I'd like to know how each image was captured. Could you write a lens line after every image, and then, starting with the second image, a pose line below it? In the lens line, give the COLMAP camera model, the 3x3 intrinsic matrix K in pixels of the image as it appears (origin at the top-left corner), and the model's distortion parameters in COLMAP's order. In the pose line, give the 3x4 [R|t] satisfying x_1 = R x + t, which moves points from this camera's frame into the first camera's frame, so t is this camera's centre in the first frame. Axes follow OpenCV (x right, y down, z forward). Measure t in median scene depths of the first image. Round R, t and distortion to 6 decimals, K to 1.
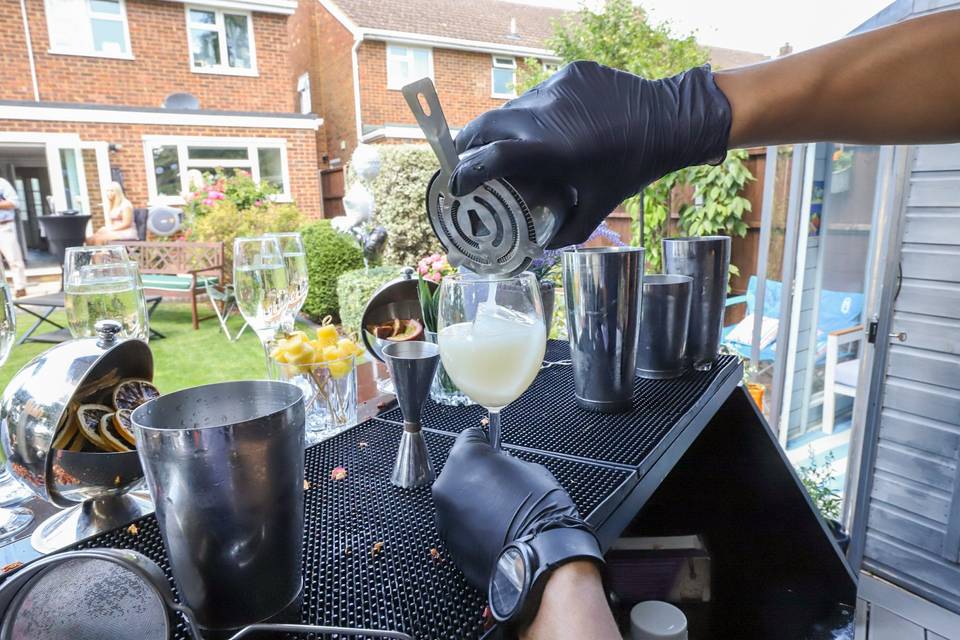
lens RADIAL K [[638.4, 0, 482.1], [0, 638.4, 312.4], [0, 0, 1]] dist [-0.009650, 0.003092]
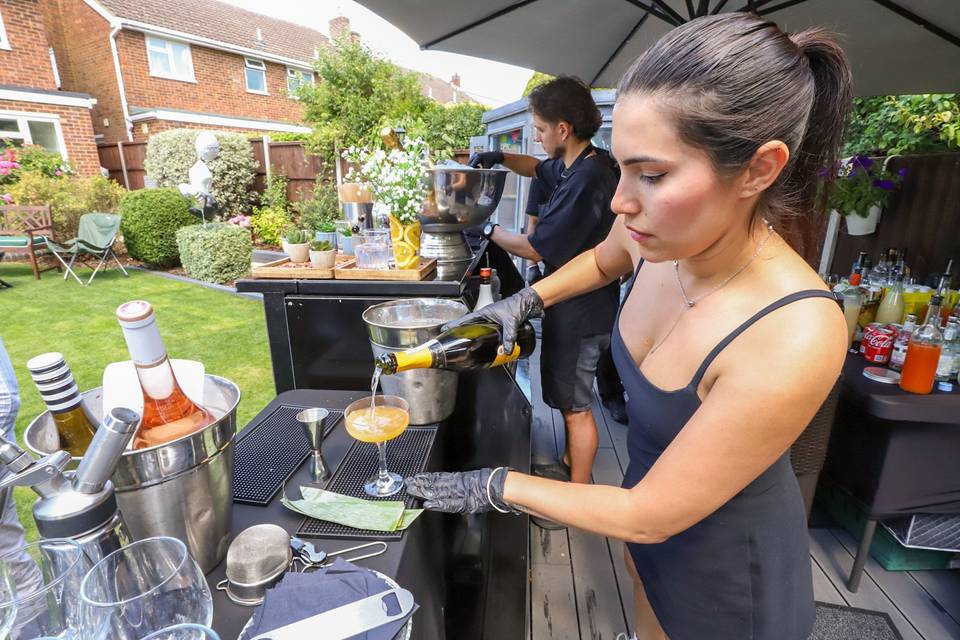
lens RADIAL K [[494.6, 0, 480.3], [0, 494.6, 327.6], [0, 0, 1]] dist [-0.013156, 0.003482]
pose [[0.880082, -0.113159, 0.461140, -0.093153], [0.058183, 0.989569, 0.131789, 0.026153], [-0.471243, -0.089155, 0.877486, -0.131386]]
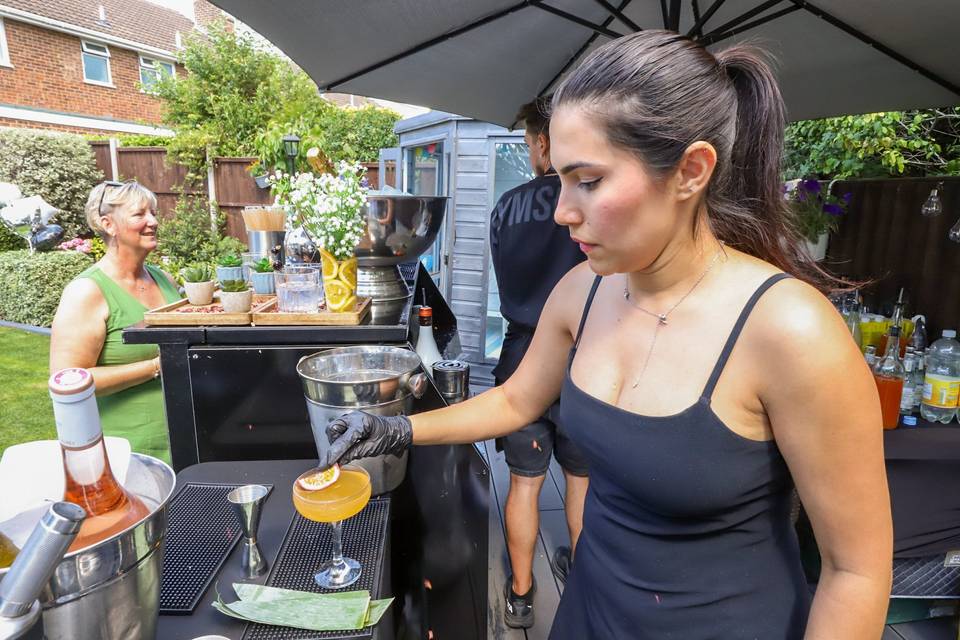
lens RADIAL K [[588.5, 0, 477.9], [0, 588.5, 327.5], [0, 0, 1]] dist [0.017464, -0.003686]
pose [[0.796348, -0.100177, 0.596485, -0.100688], [0.071878, 0.994874, 0.071123, 0.024038], [-0.600552, -0.013765, 0.799467, -0.130966]]
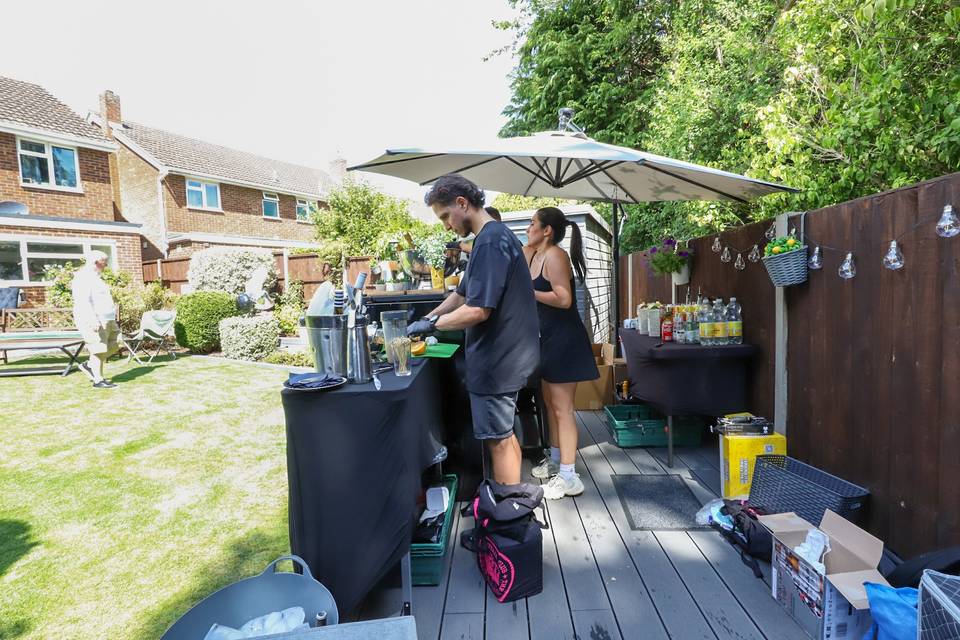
lens RADIAL K [[494.6, 0, 470.4], [0, 494.6, 320.2], [0, 0, 1]] dist [-0.013156, 0.003482]
pose [[0.869207, -0.039796, 0.492844, -0.166191], [0.098675, 0.990667, -0.094034, 0.074016], [-0.484502, 0.130366, 0.865022, -0.263966]]
